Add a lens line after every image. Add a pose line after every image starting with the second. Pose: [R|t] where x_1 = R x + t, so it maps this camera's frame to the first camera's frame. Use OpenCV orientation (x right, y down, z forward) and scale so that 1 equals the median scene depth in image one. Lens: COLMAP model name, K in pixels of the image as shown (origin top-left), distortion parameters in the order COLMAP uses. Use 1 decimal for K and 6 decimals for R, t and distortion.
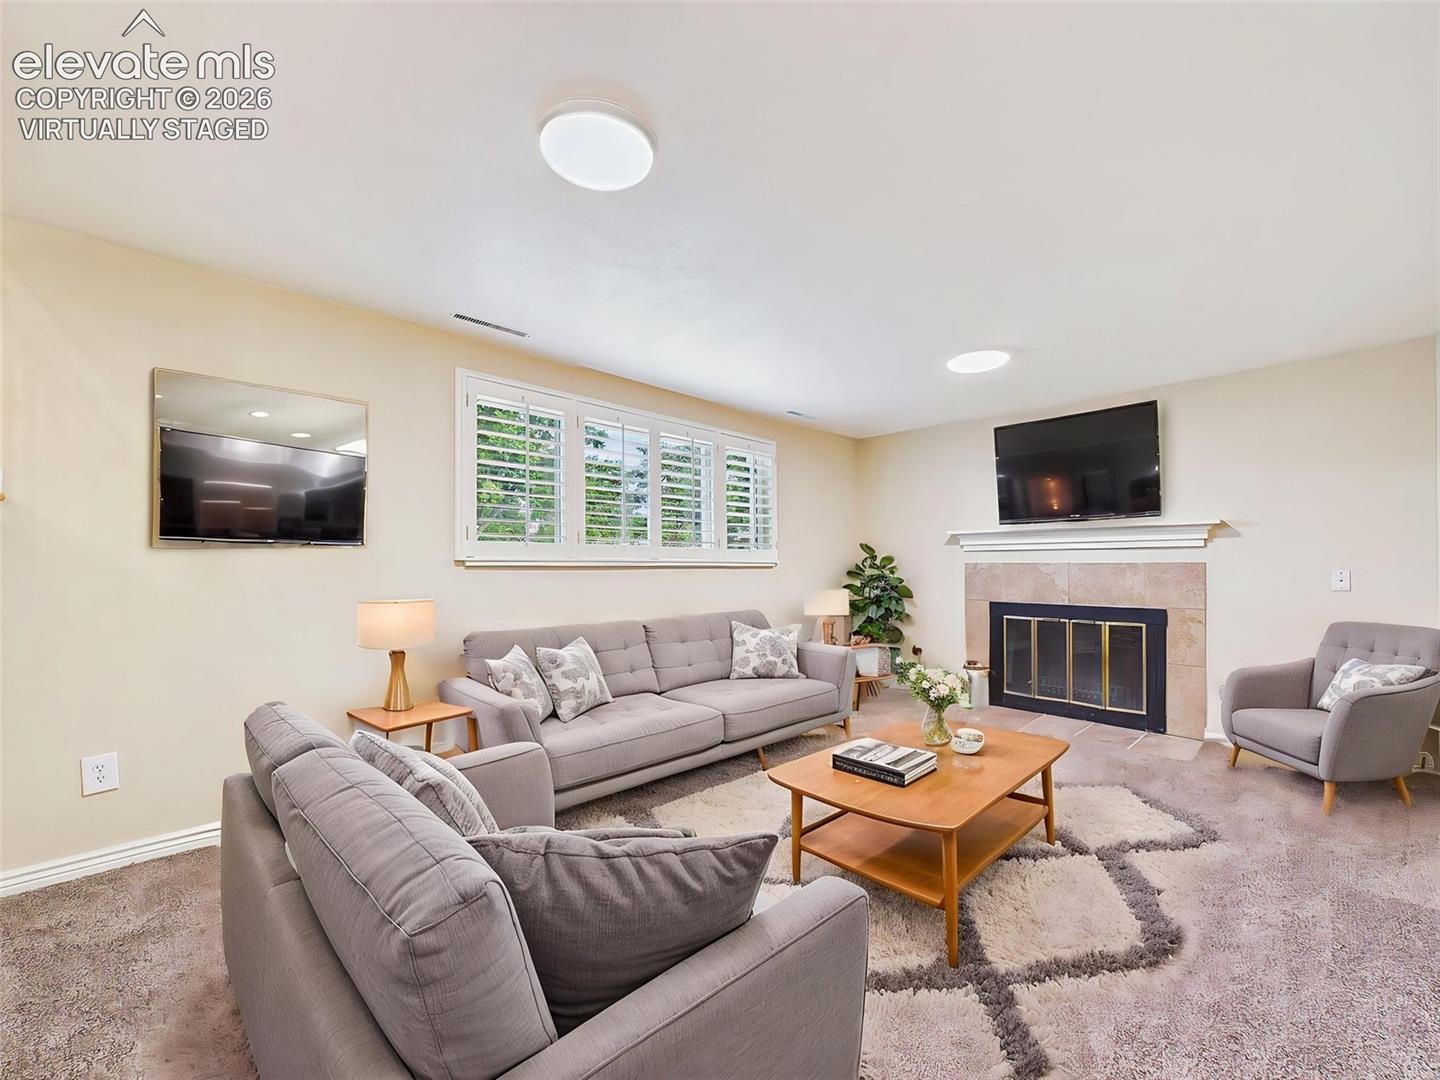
lens RADIAL K [[572.4, 0, 720.9], [0, 572.4, 547.4], [0, 0, 1]] dist [0.001125, -0.000231]
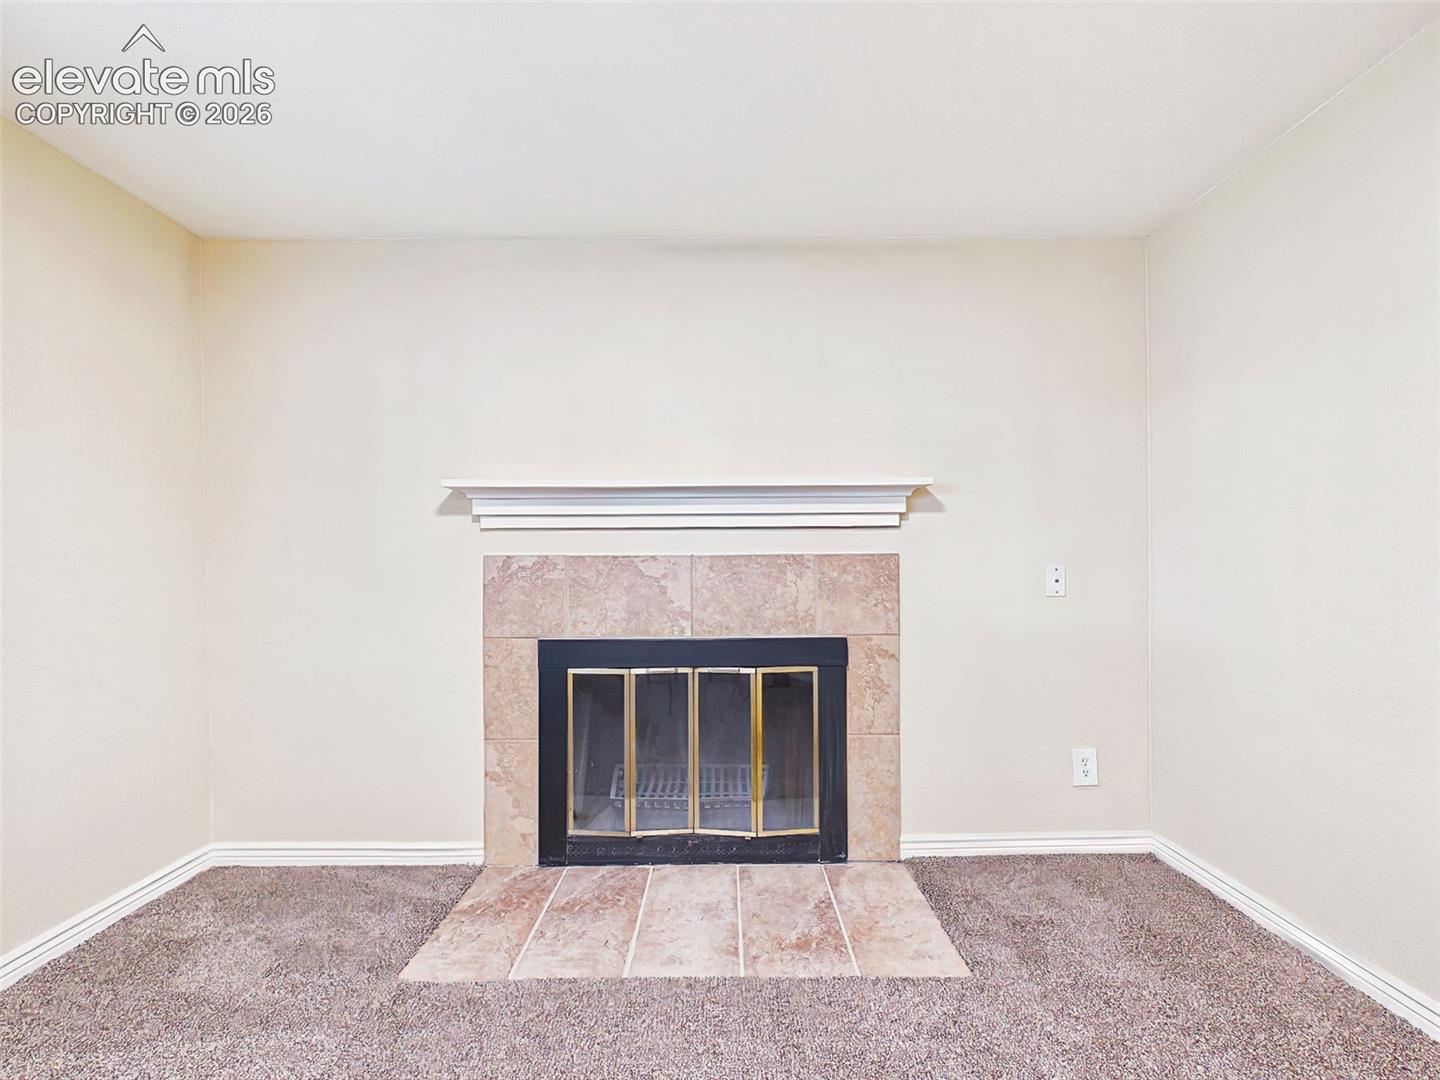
lens RADIAL K [[578.4, 0, 720.3], [0, 578.4, 574.4], [0, 0, 1]] dist [0.000840, 0.000035]
pose [[0.682483, -0.015070, 0.730746, 0.276204], [-0.016685, 0.999206, 0.036189, 0.027703], [-0.730711, -0.036891, 0.681690, 0.691876]]
